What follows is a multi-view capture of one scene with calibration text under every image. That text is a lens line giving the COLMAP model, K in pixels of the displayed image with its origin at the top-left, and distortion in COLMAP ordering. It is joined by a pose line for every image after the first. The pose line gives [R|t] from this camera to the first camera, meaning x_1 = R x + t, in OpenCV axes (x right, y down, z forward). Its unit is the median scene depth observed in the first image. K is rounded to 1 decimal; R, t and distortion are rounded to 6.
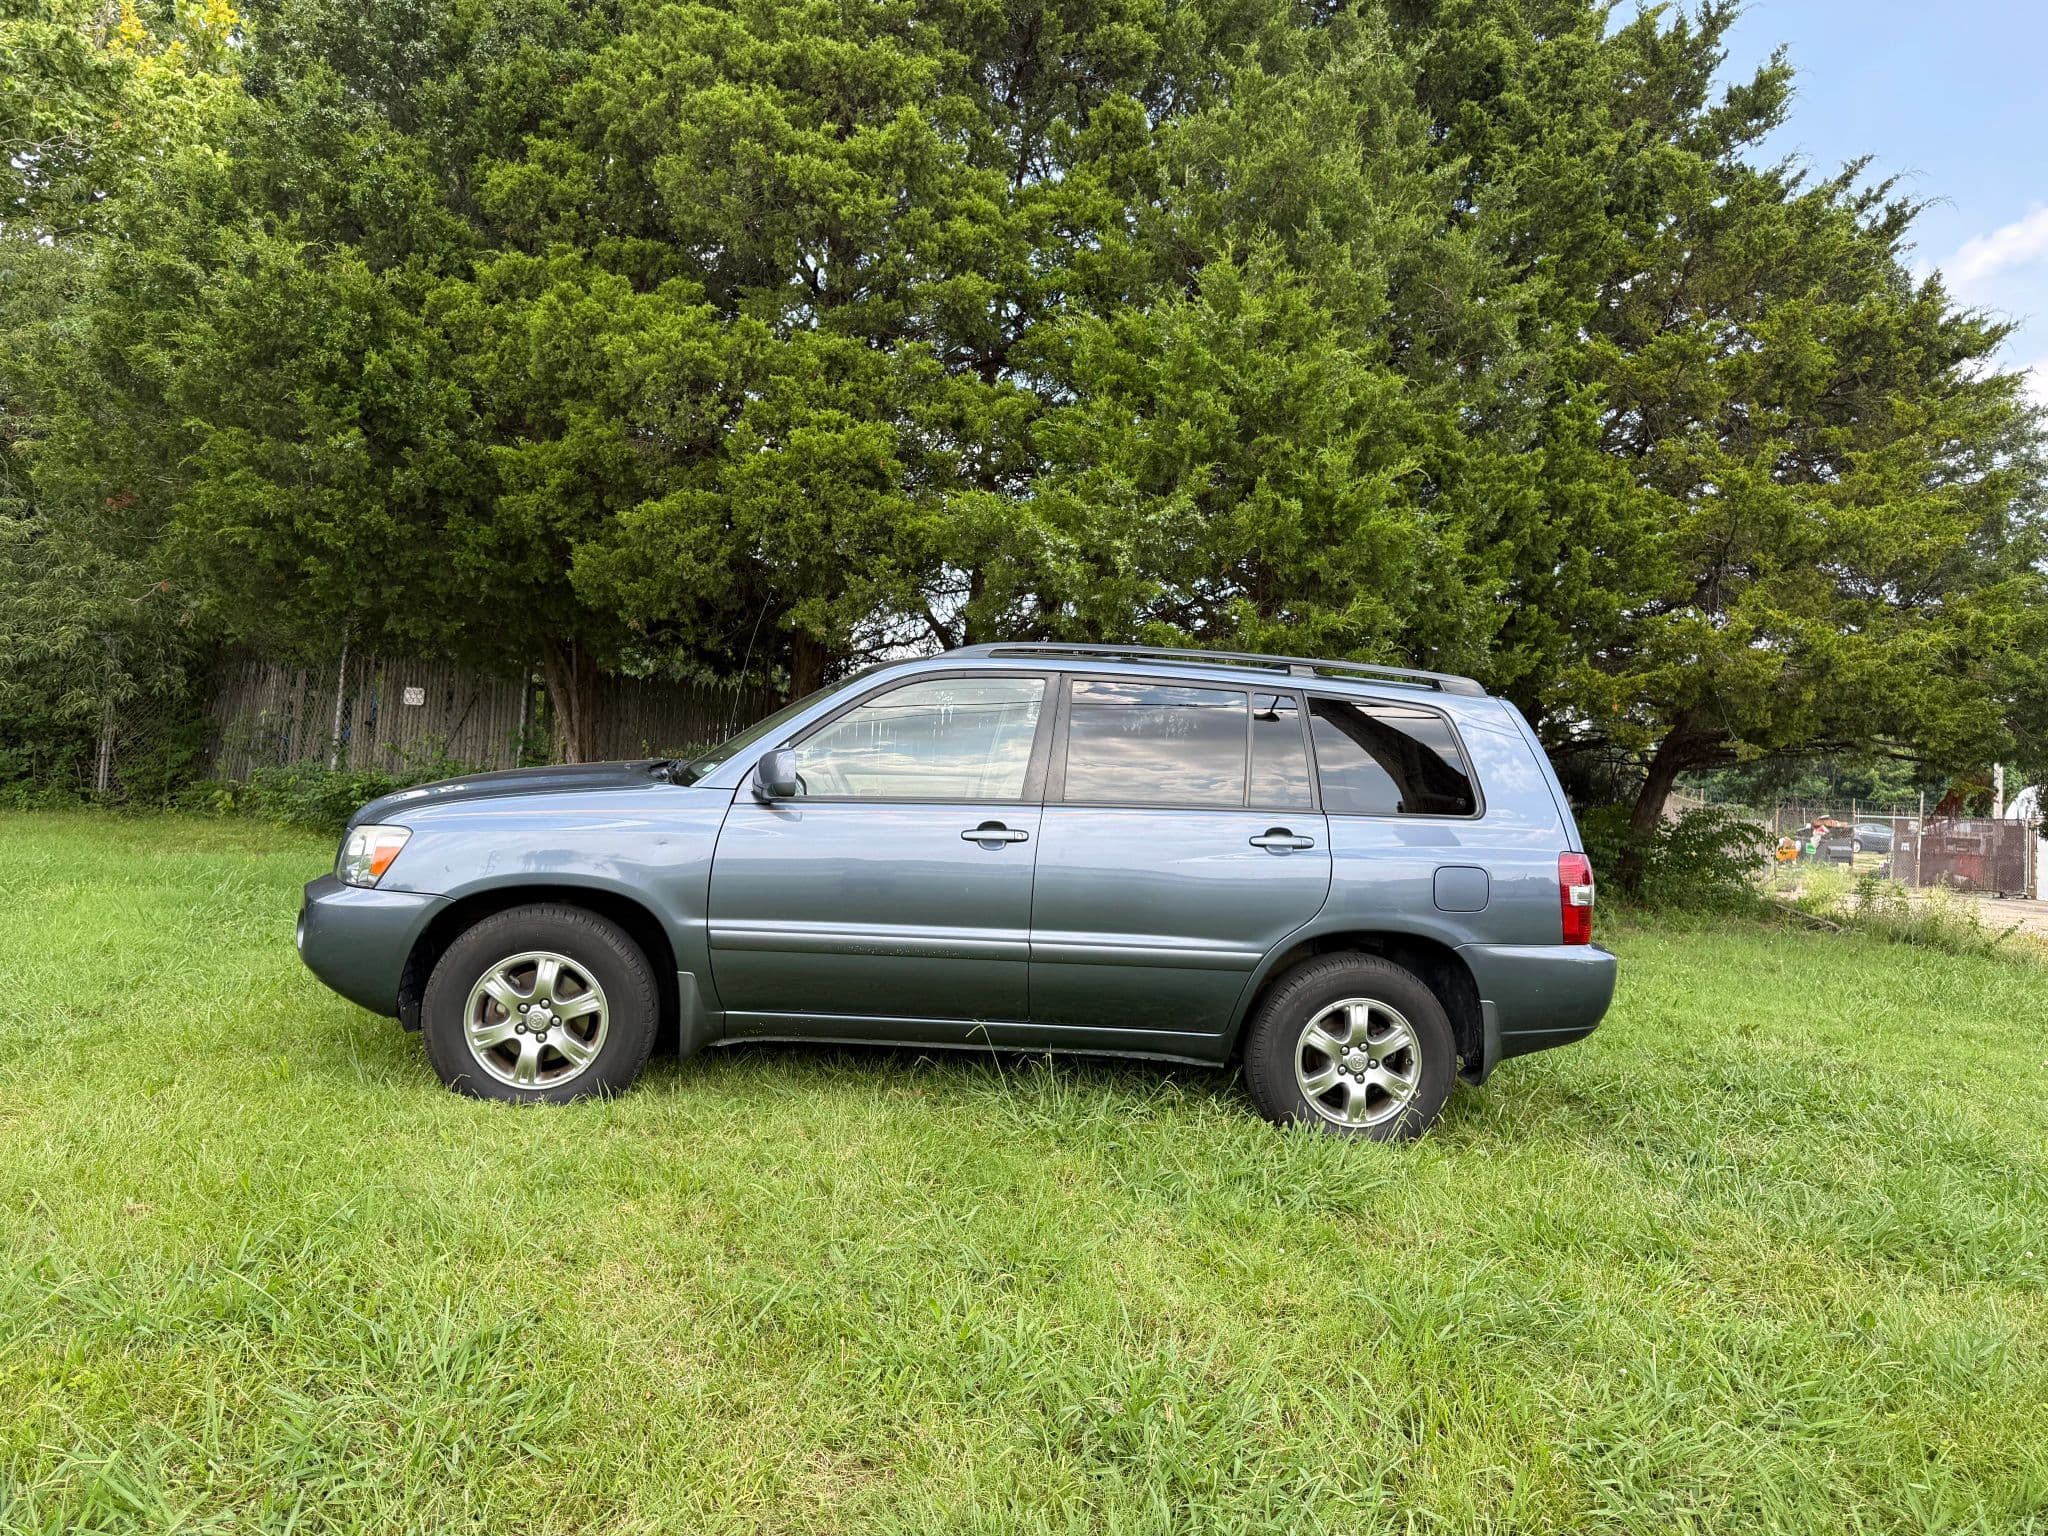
lens RADIAL K [[1436.8, 0, 1027.8], [0, 1436.8, 760.1], [0, 0, 1]] dist [0.019130, -0.025969]
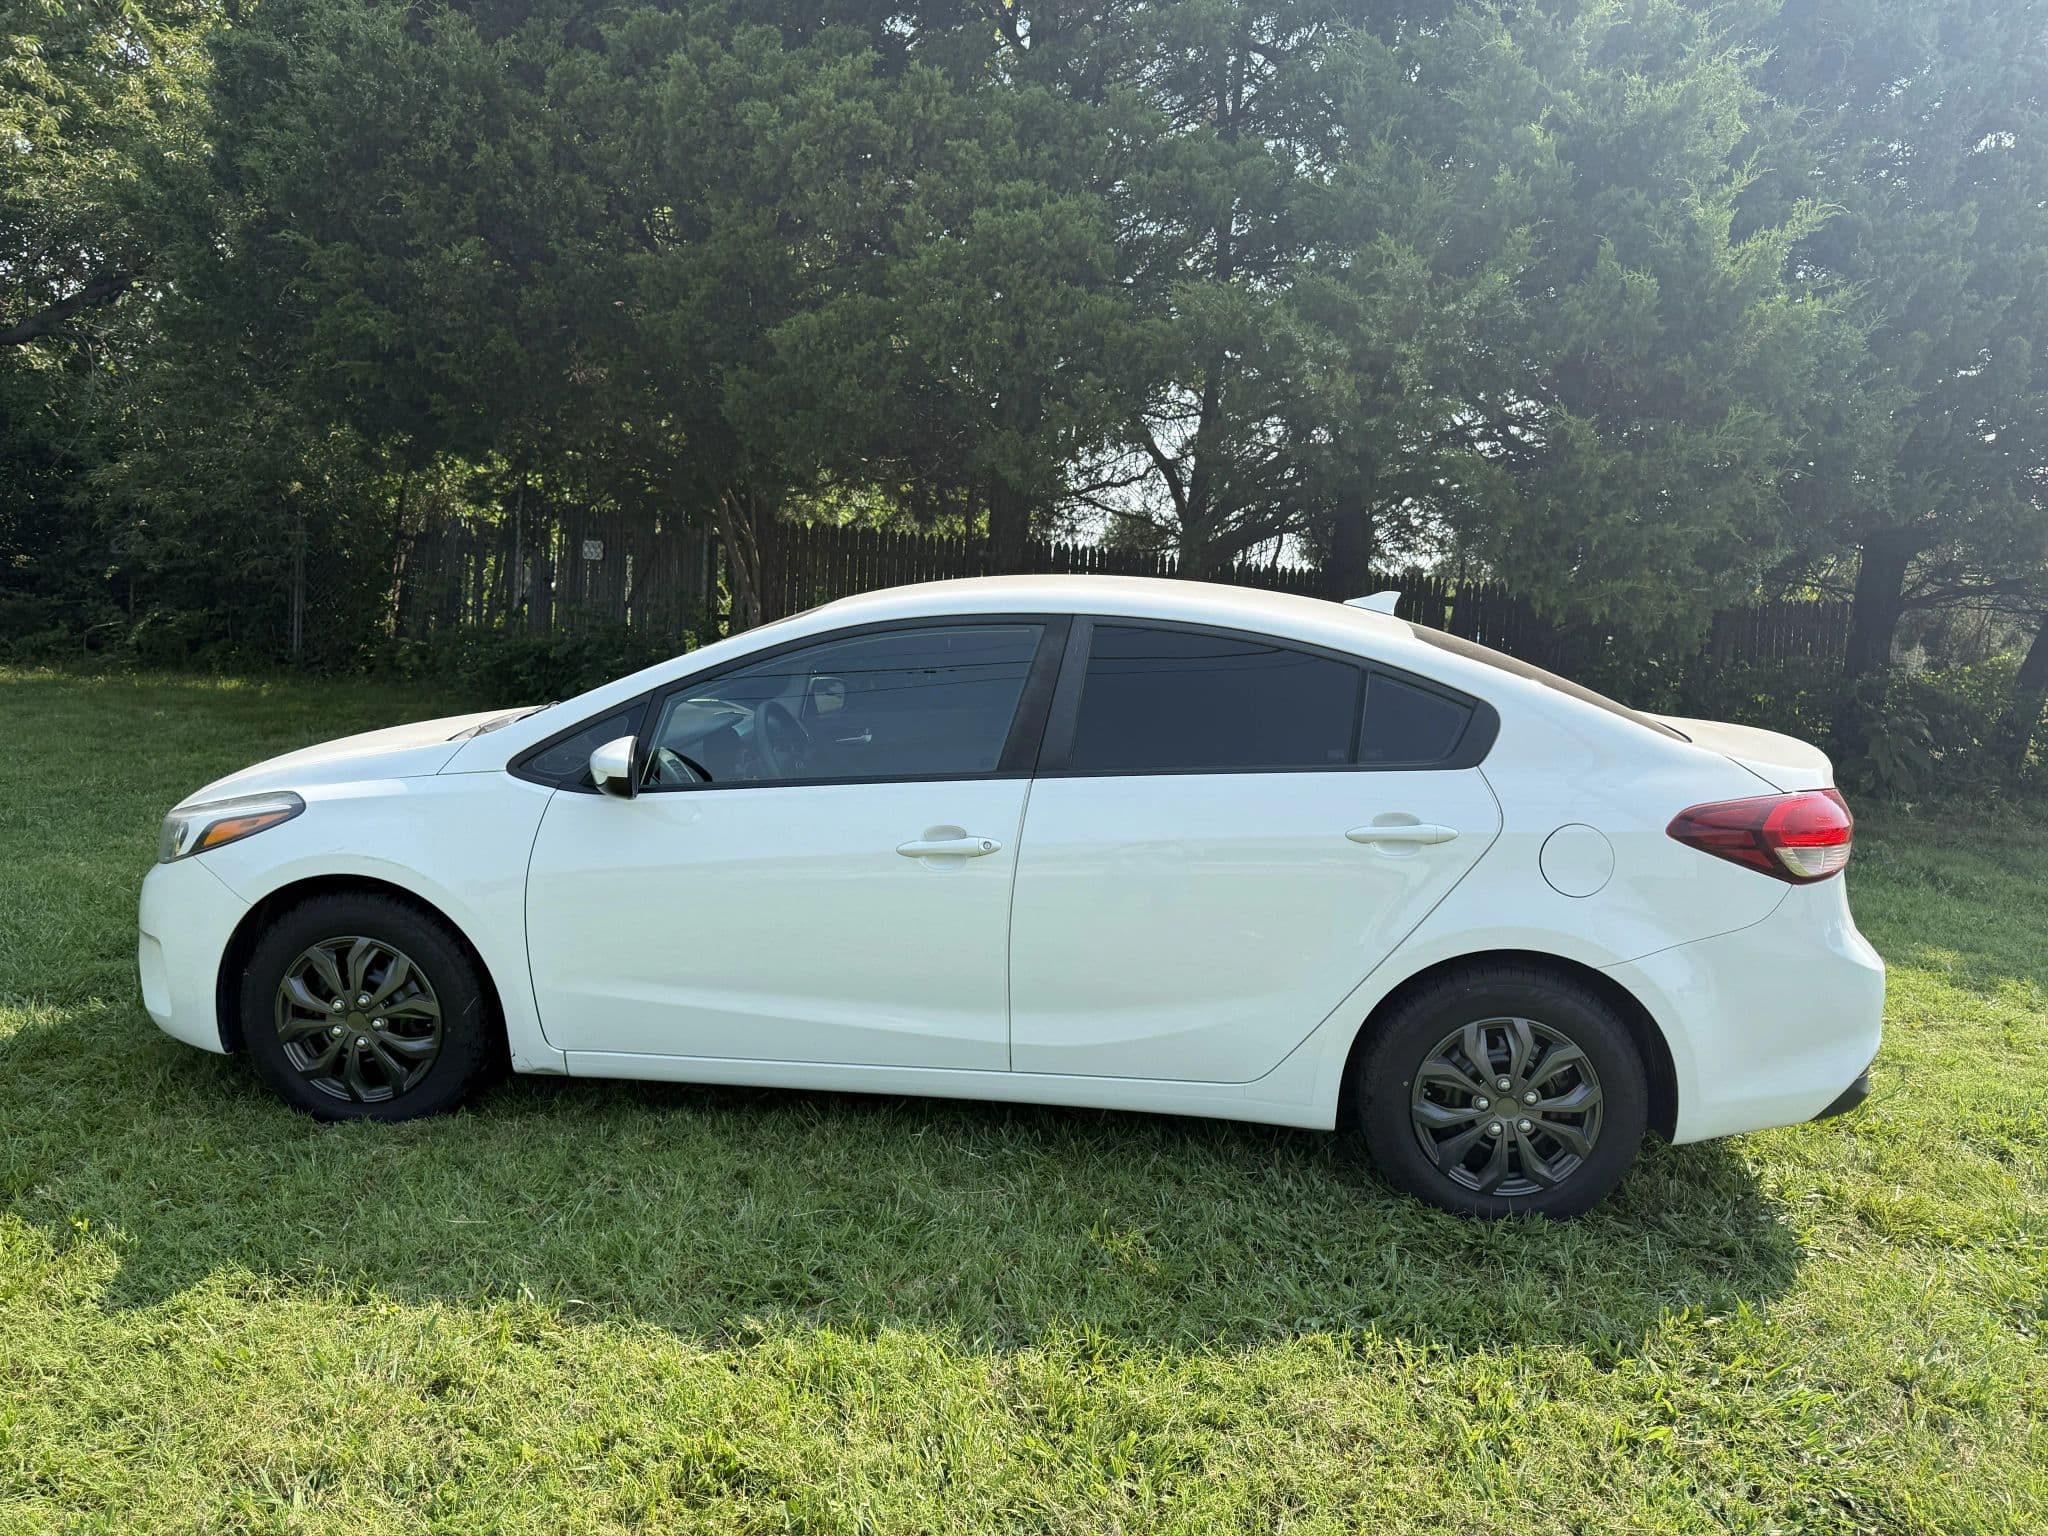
lens RADIAL K [[1436.8, 0, 1036.5], [0, 1436.8, 765.5], [0, 0, 1]] dist [0.019130, -0.025969]
pose [[0.988330, 0.012127, -0.151845, -0.007443], [0.005870, 0.993053, 0.117518, -0.020333], [0.152215, -0.117038, 0.981393, 0.181870]]
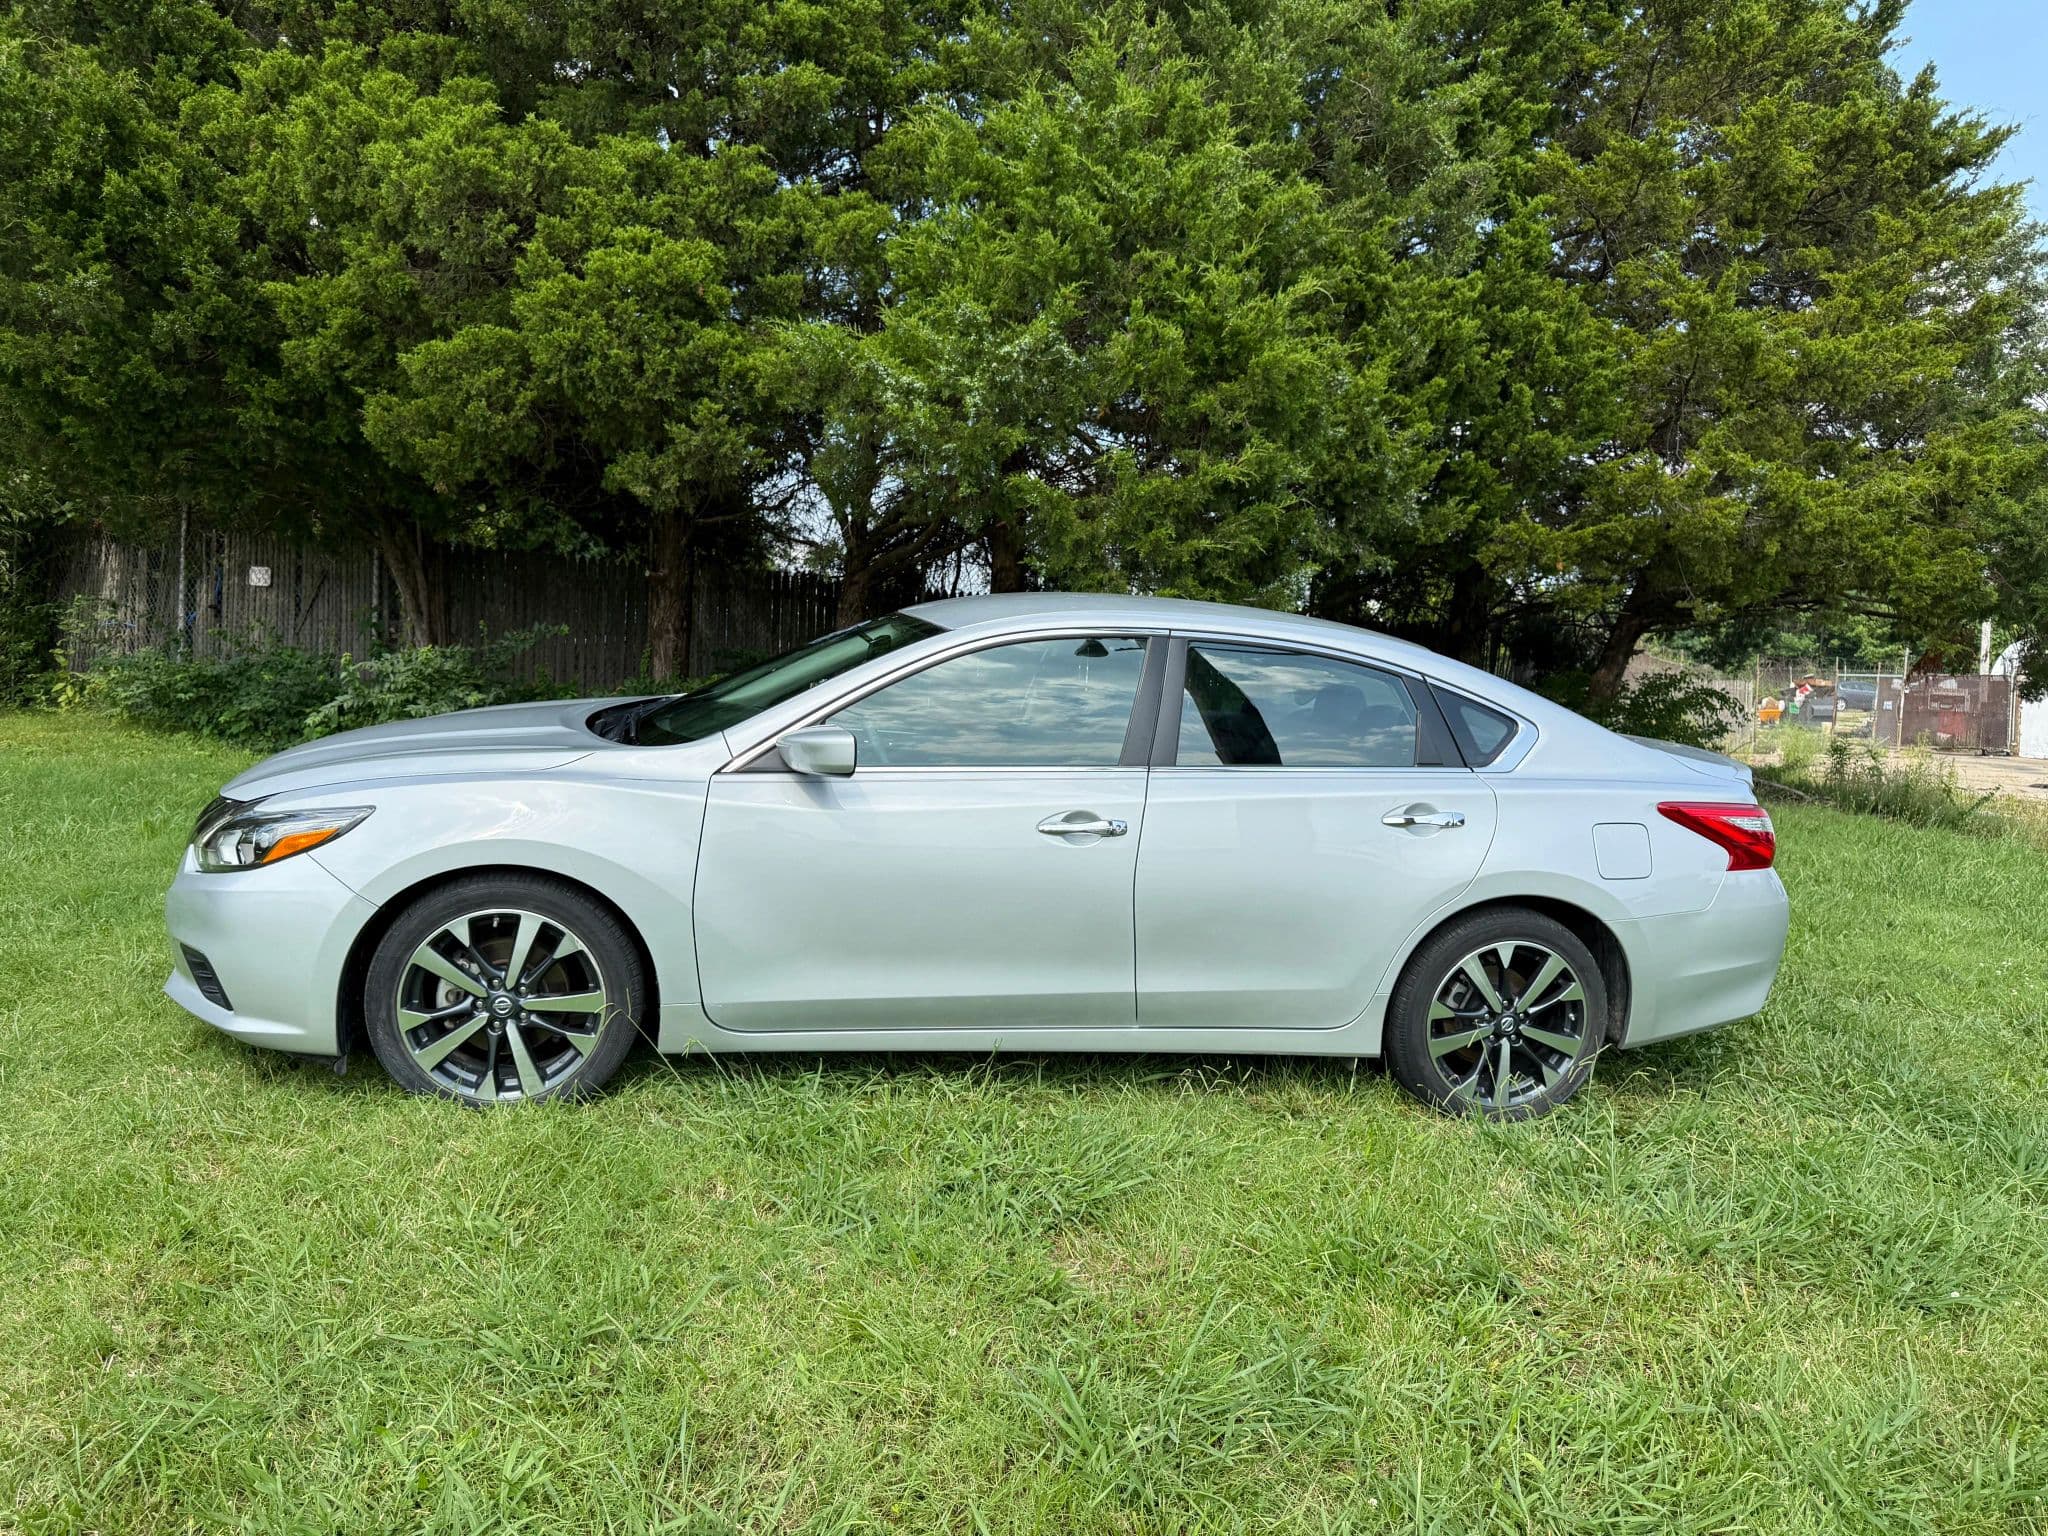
lens RADIAL K [[1436.8, 0, 1027.6], [0, 1436.8, 763.8], [0, 0, 1]] dist [0.019130, -0.025969]
pose [[0.999799, -0.018662, 0.007390, 0.075802], [0.017929, 0.995857, 0.089151, 0.001923], [-0.009023, -0.089001, 0.995991, 0.105402]]
